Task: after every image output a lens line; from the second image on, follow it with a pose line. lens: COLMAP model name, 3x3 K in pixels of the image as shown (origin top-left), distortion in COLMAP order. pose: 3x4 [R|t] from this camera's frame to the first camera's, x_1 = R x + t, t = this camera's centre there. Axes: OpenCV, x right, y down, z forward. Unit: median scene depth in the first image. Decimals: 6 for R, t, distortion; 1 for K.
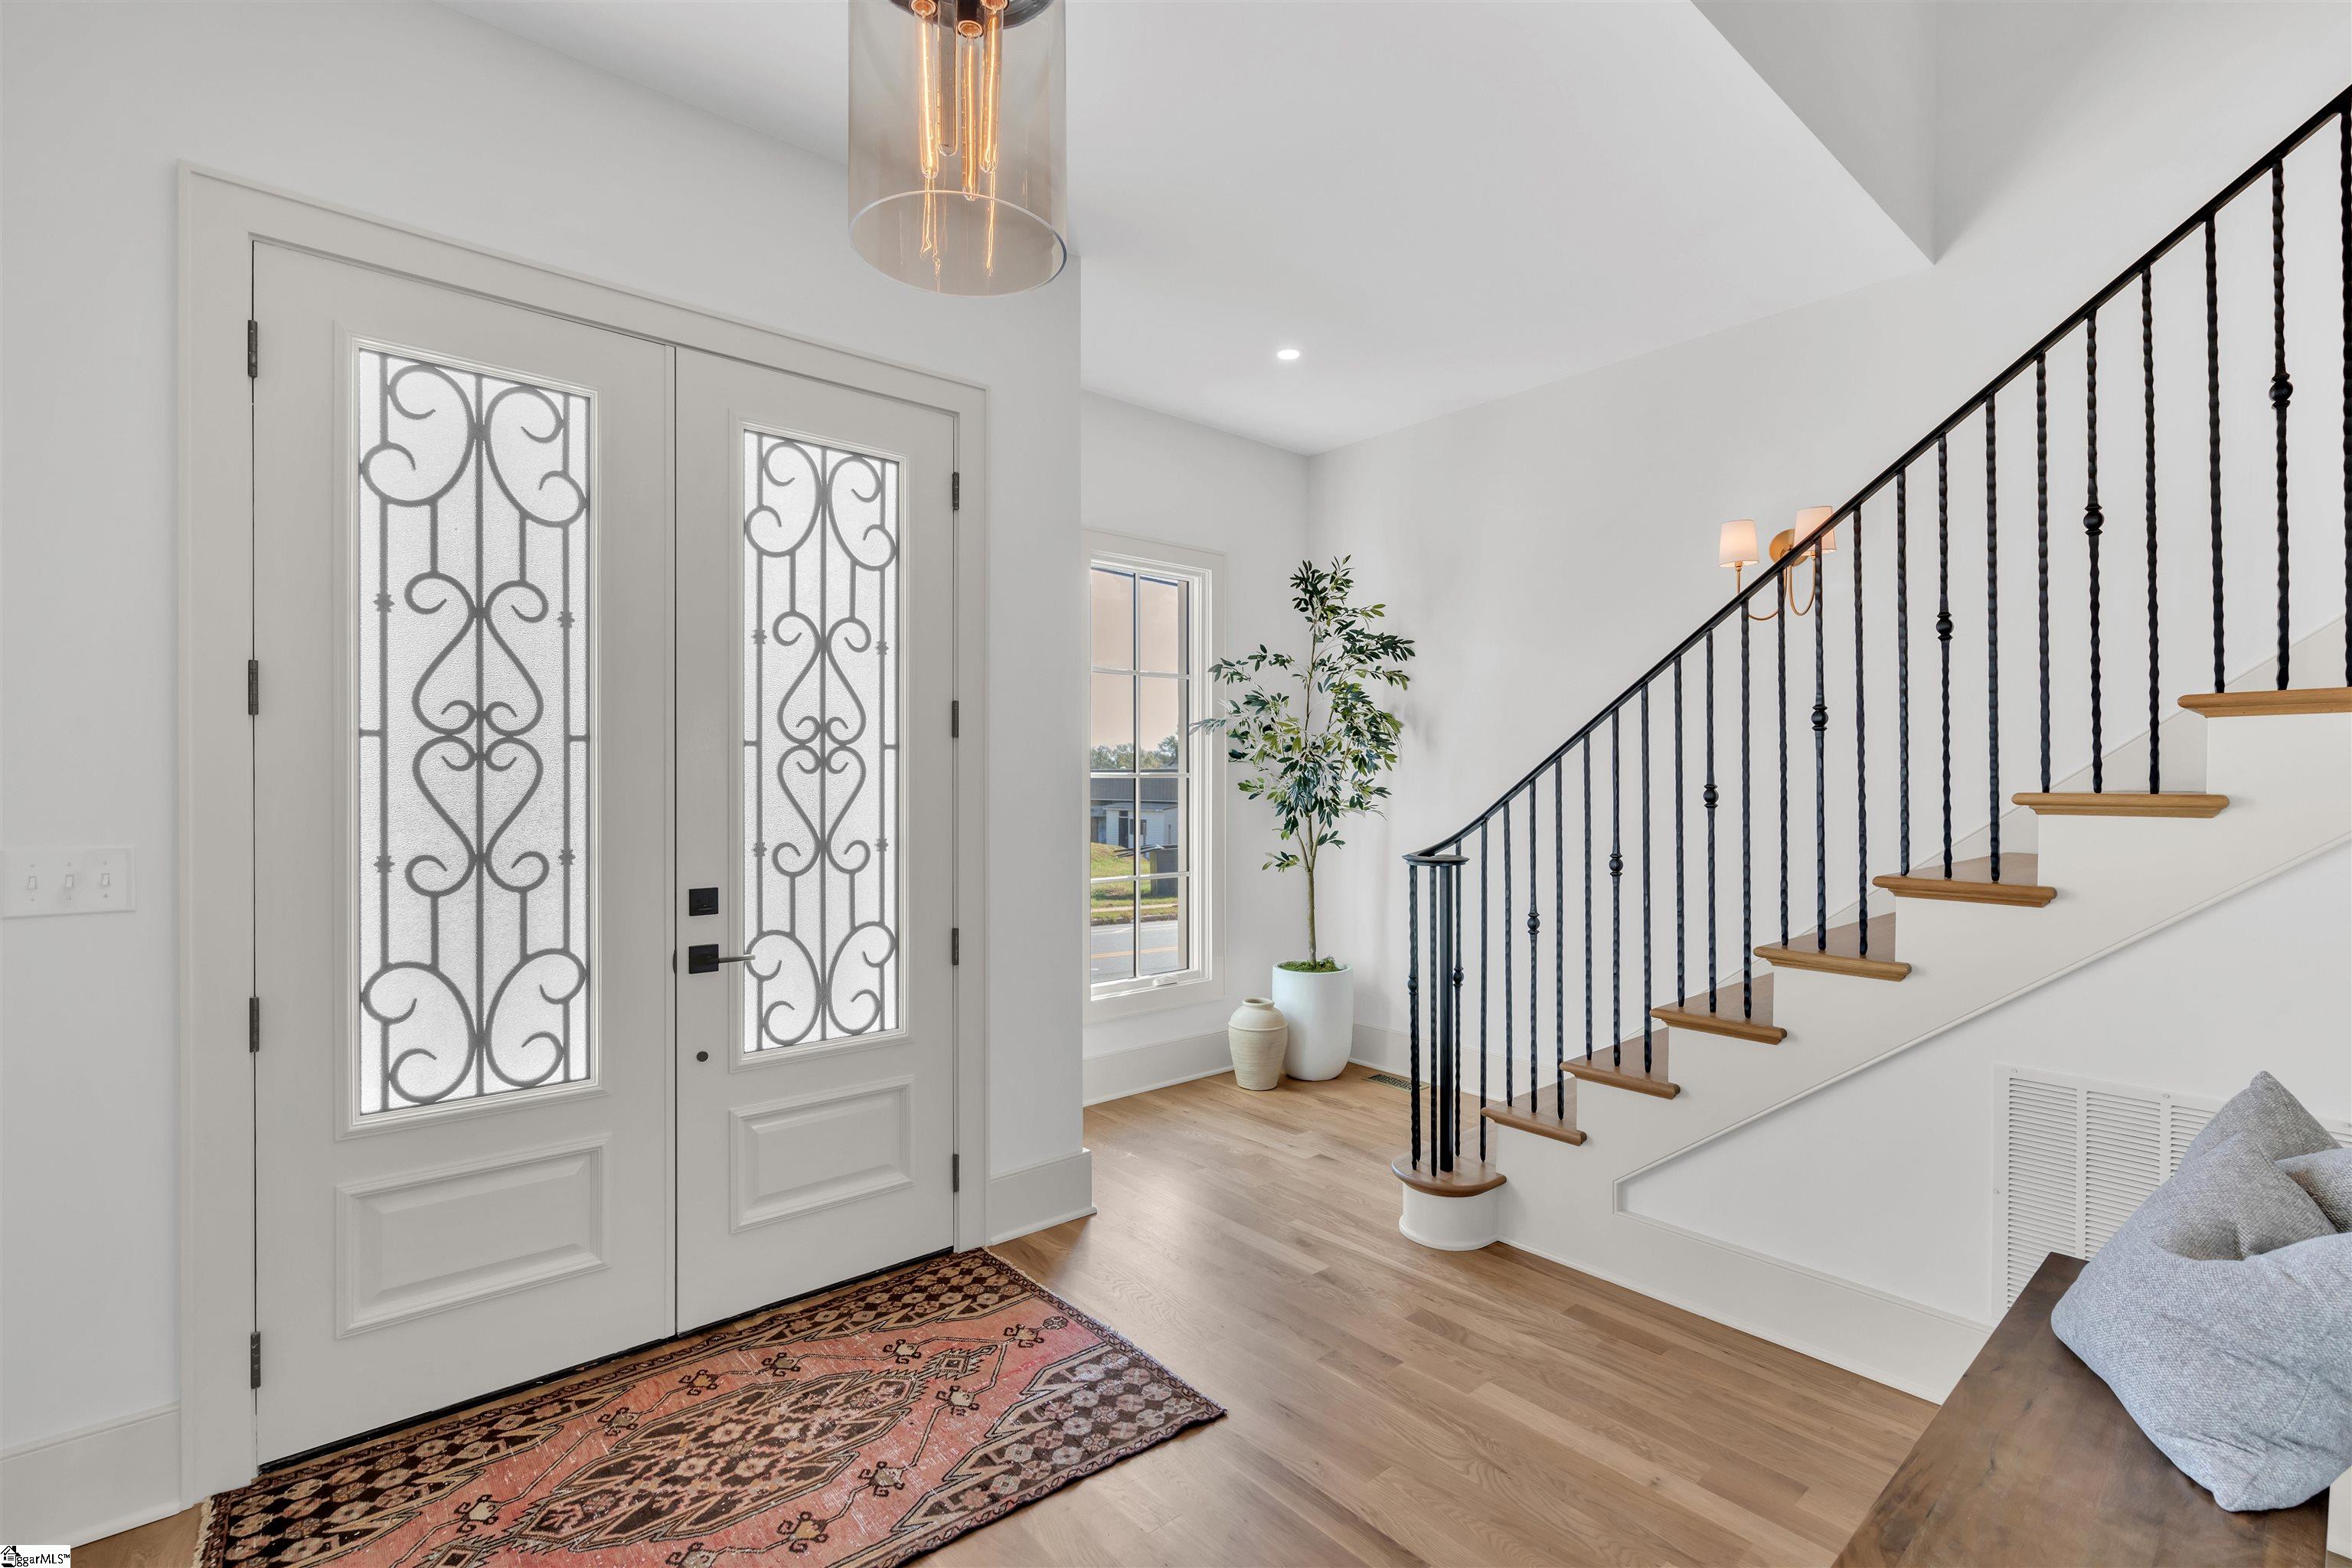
lens RADIAL K [[1049.3, 0, 1176.0], [0, 1049.3, 784.0], [0, 0, 1]] dist [-0.001976, -0.000349]
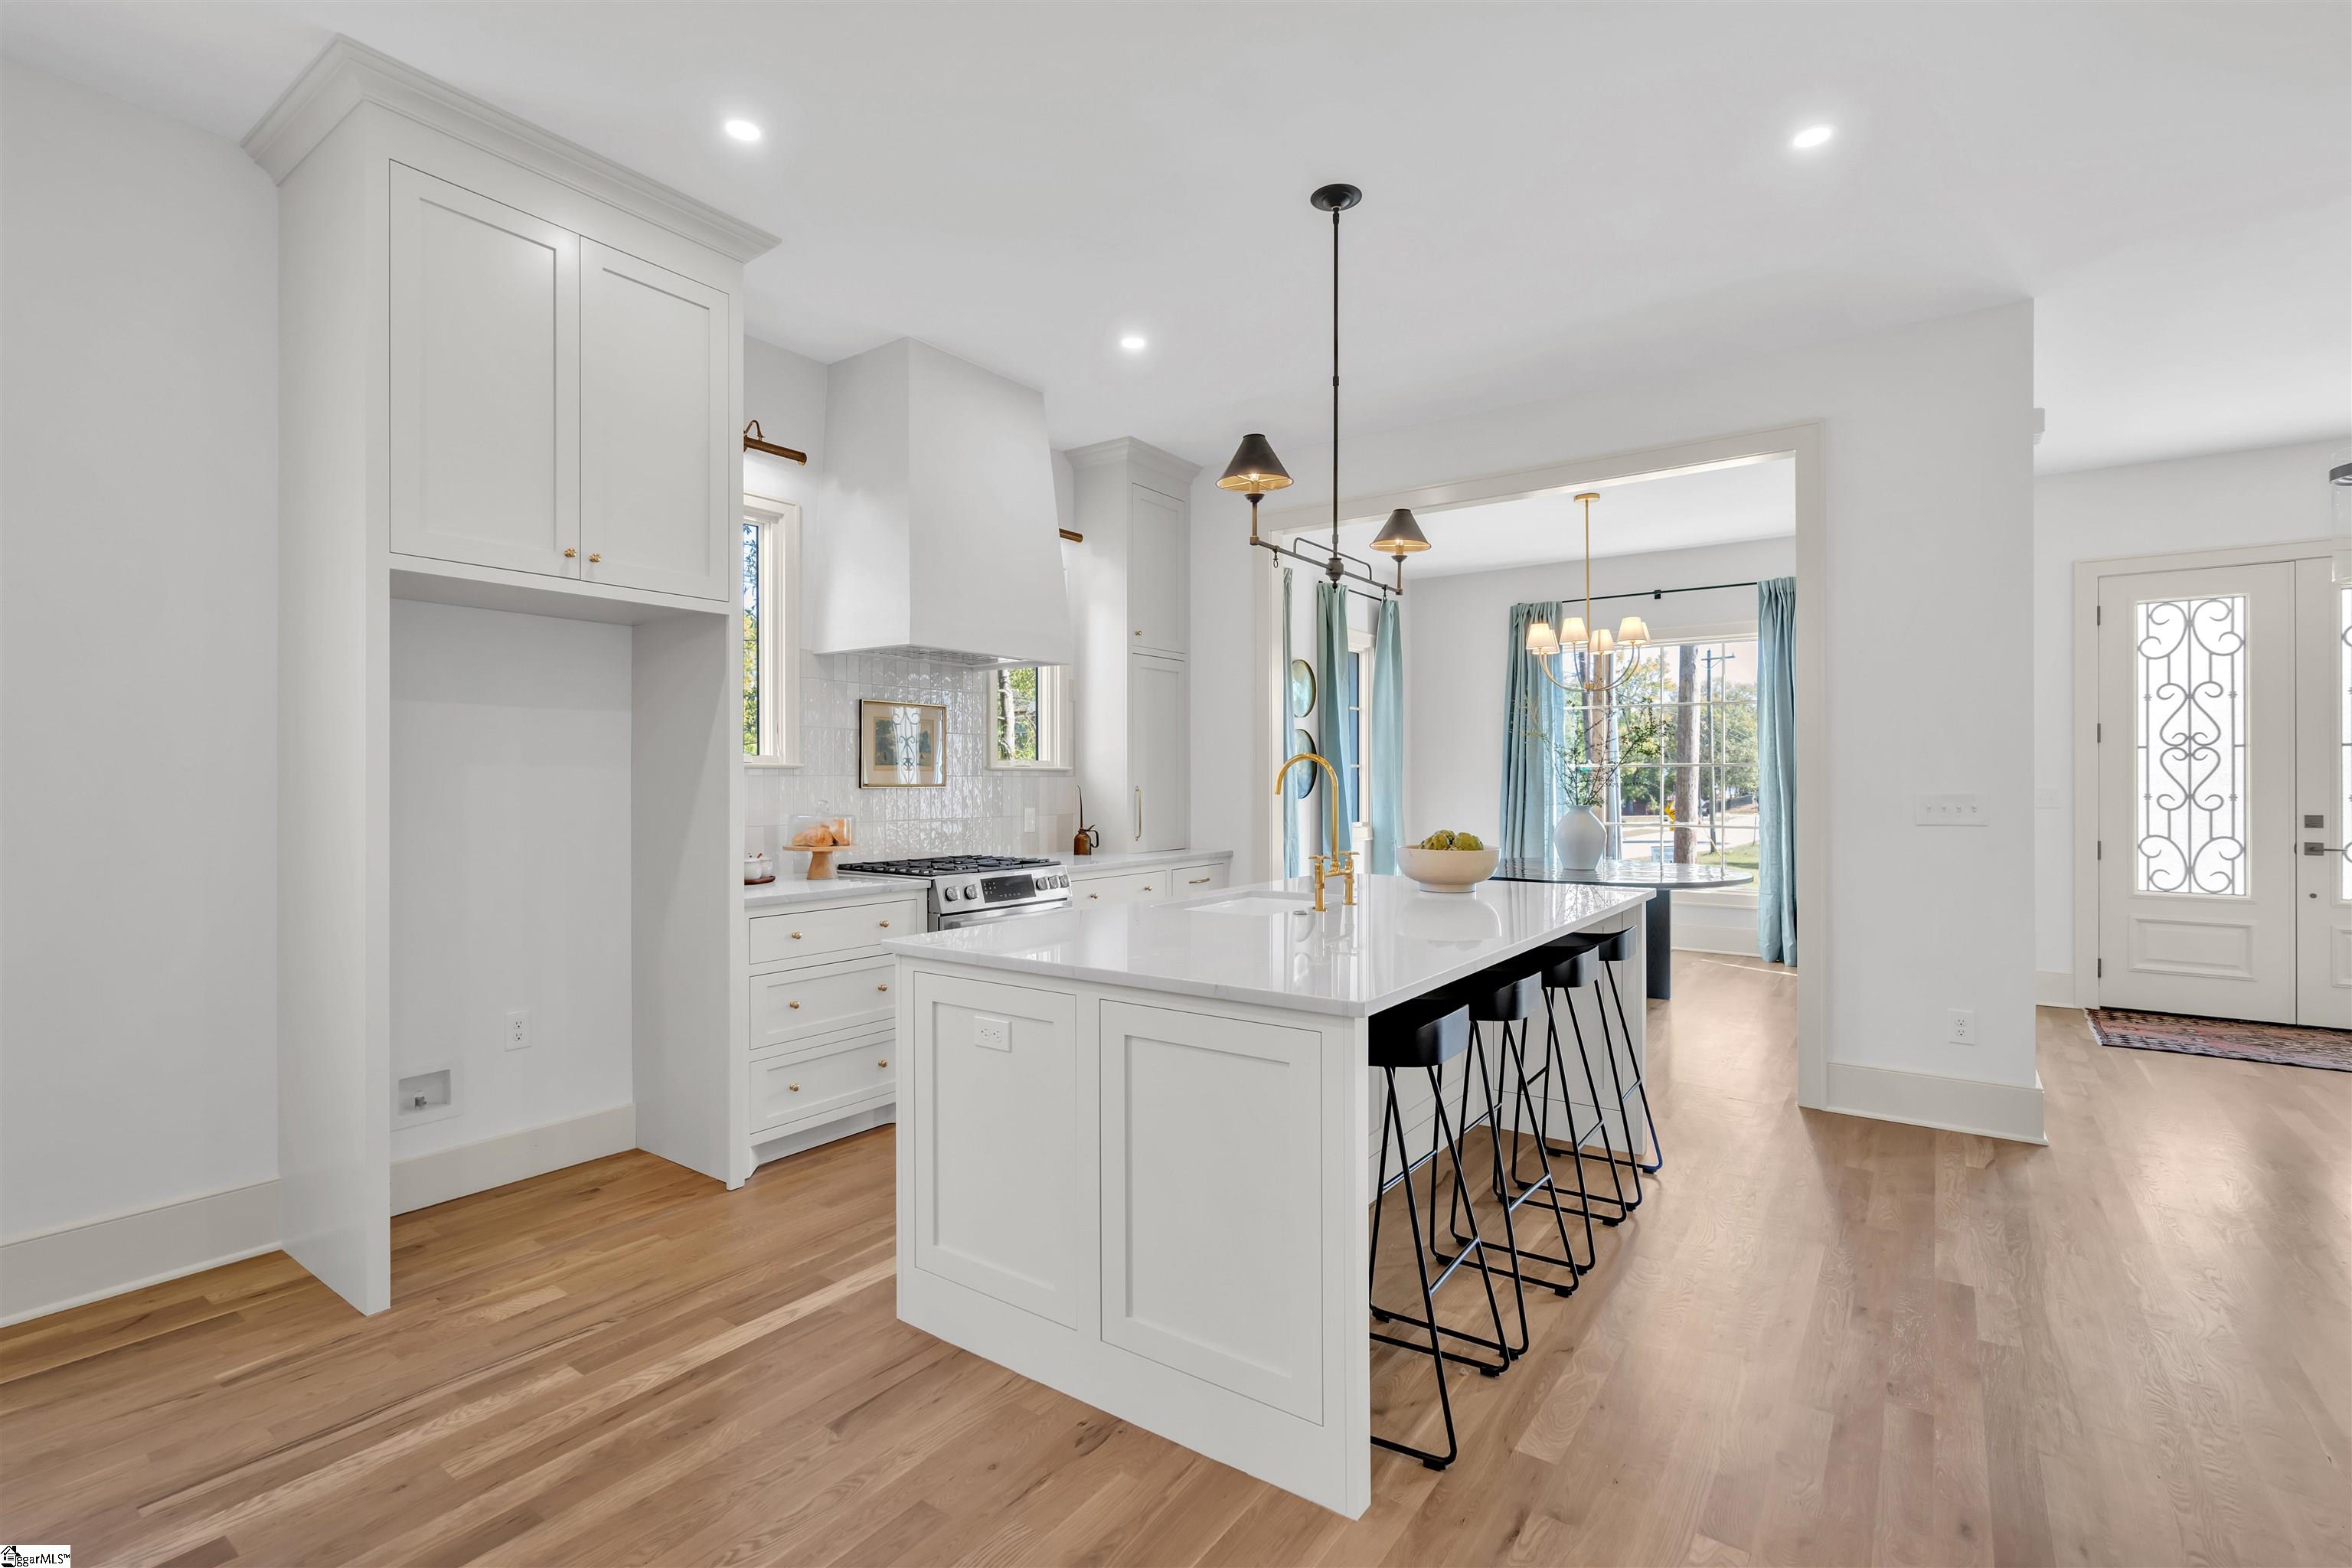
lens RADIAL K [[1056.6, 0, 1166.0], [0, 1056.6, 781.9], [0, 0, 1]] dist [-0.002589, 0.000239]
pose [[0.226562, -0.000723, -0.973996, 1.200997], [-0.001062, 0.999999, -0.000989, 0.042085], [0.973996, 0.001258, 0.226561, -1.900521]]
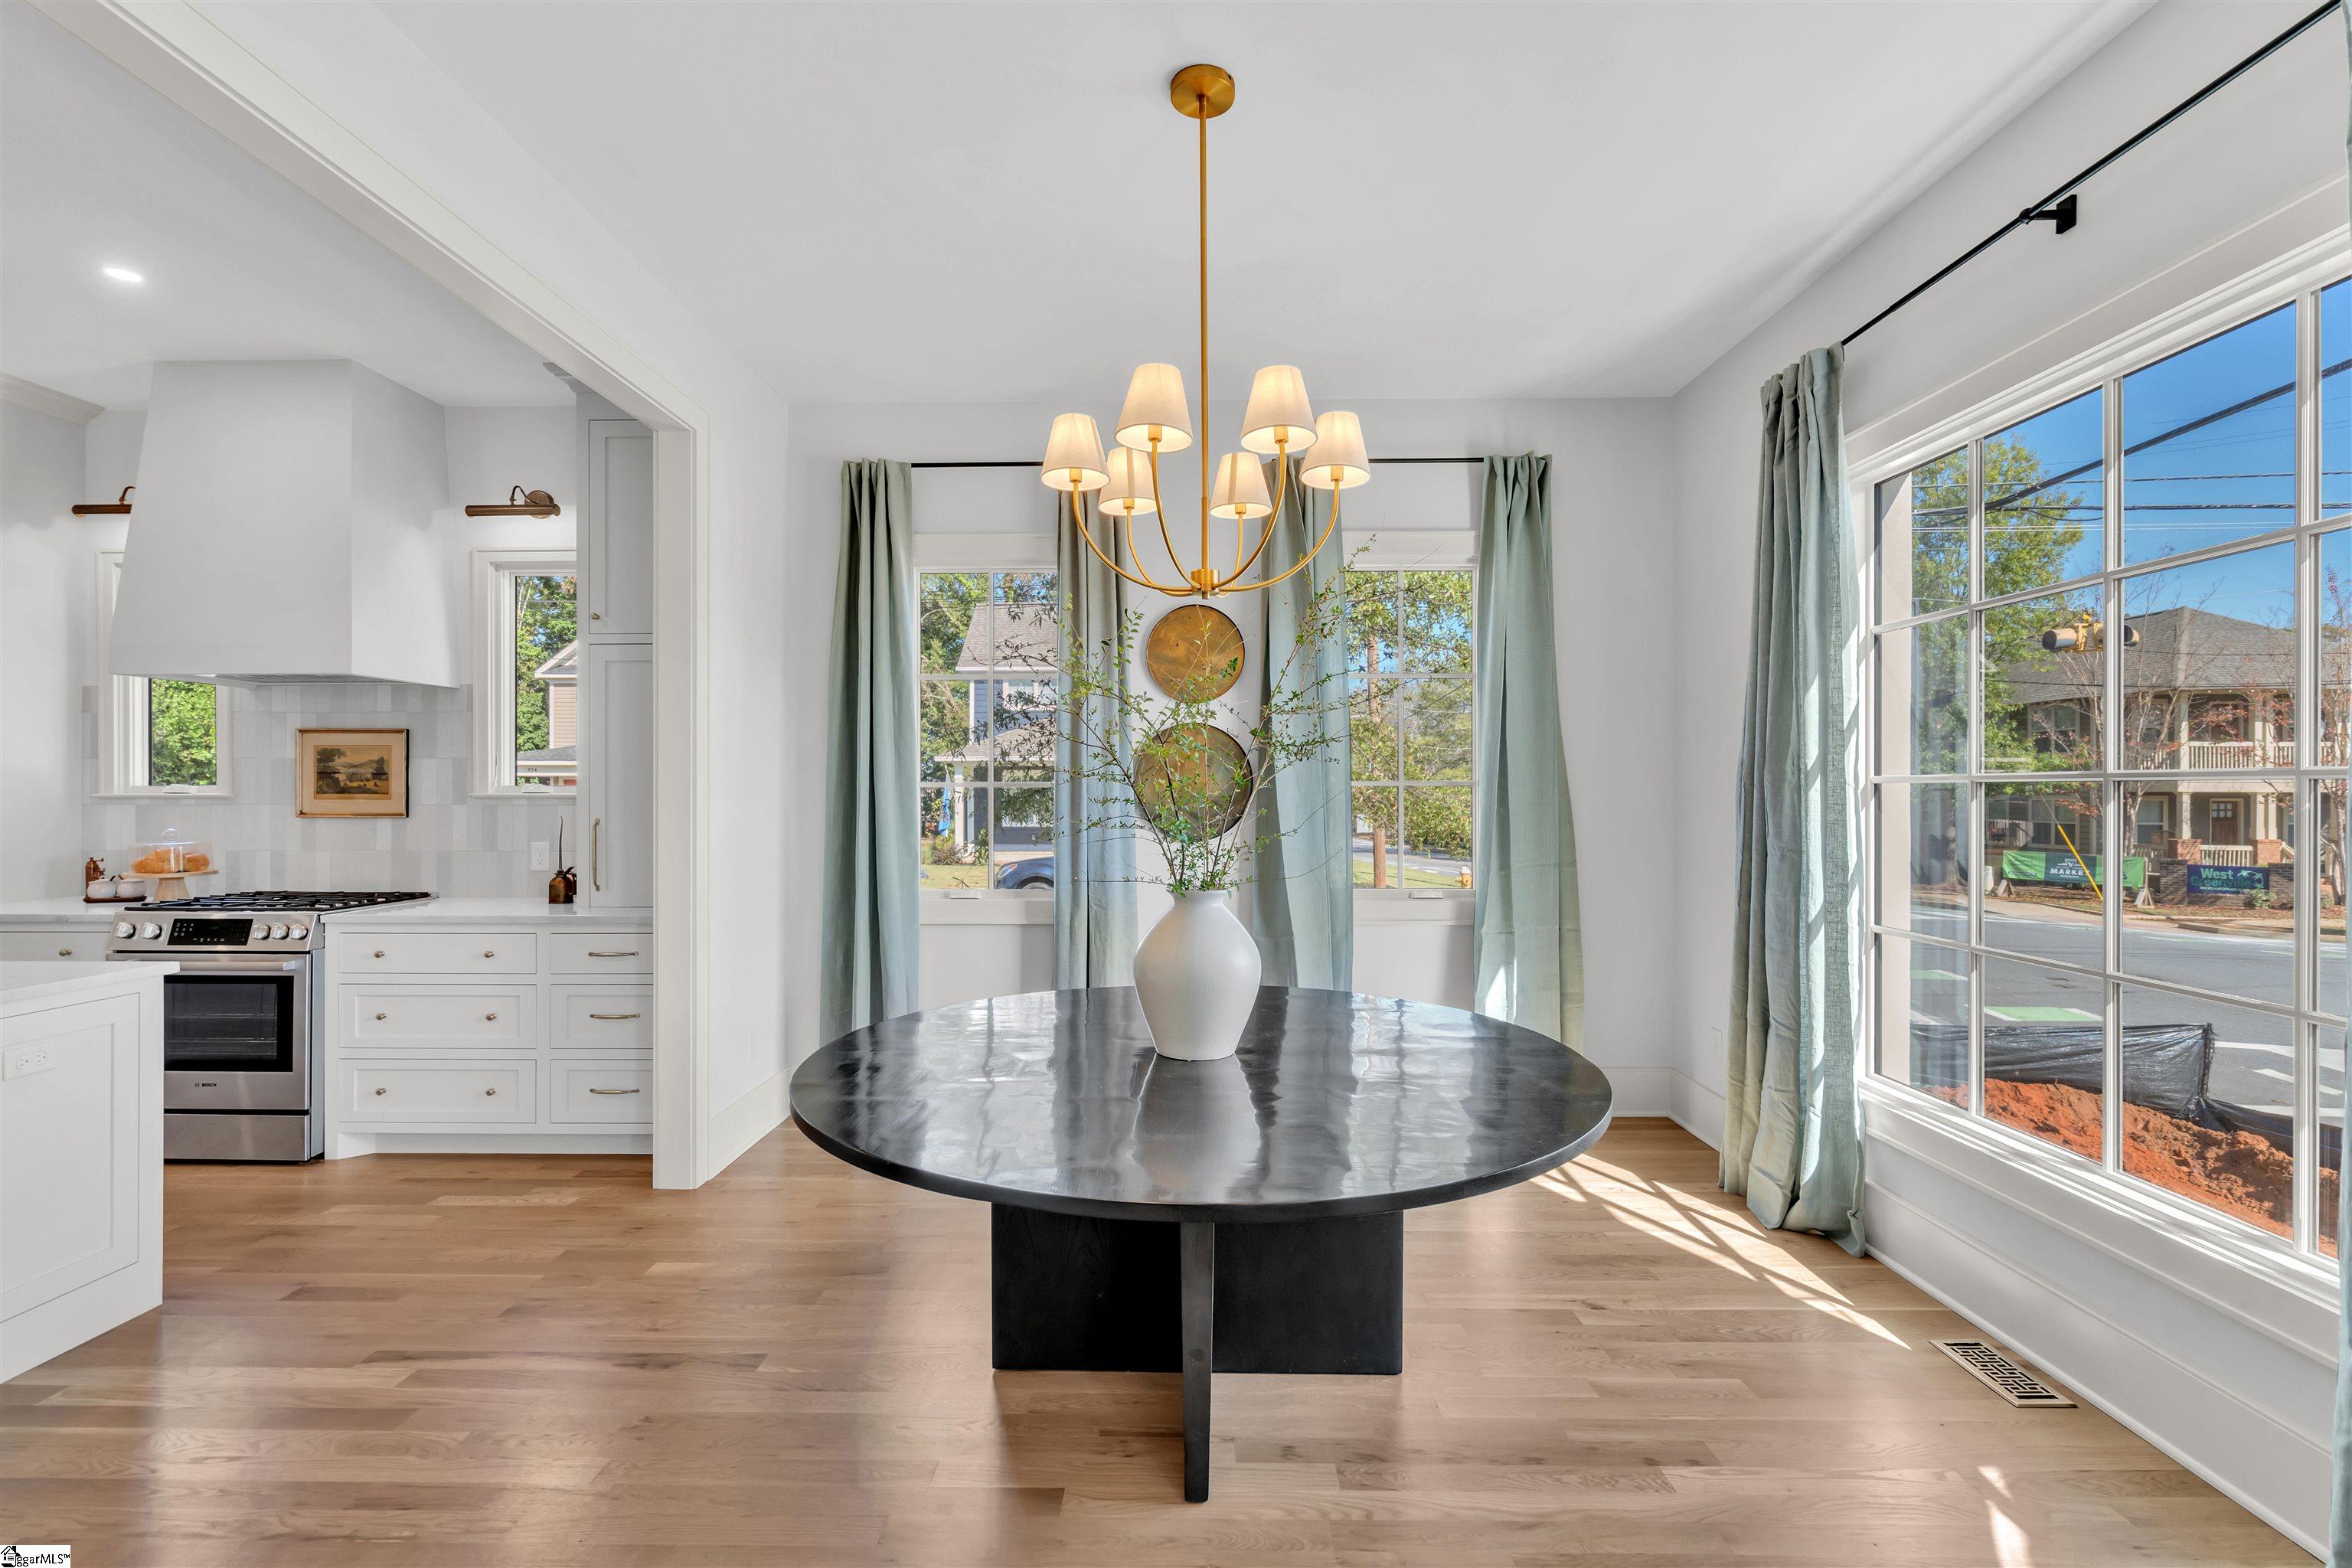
lens RADIAL K [[1065.4, 0, 1172.6], [0, 1065.4, 787.8], [0, 0, 1]] dist [-0.001675, 0.000110]
pose [[-0.668799, -0.006226, -0.743417, -0.453342], [-0.002821, 0.999979, -0.005836, 0.004516], [0.743438, -0.001806, -0.668803, 0.525942]]
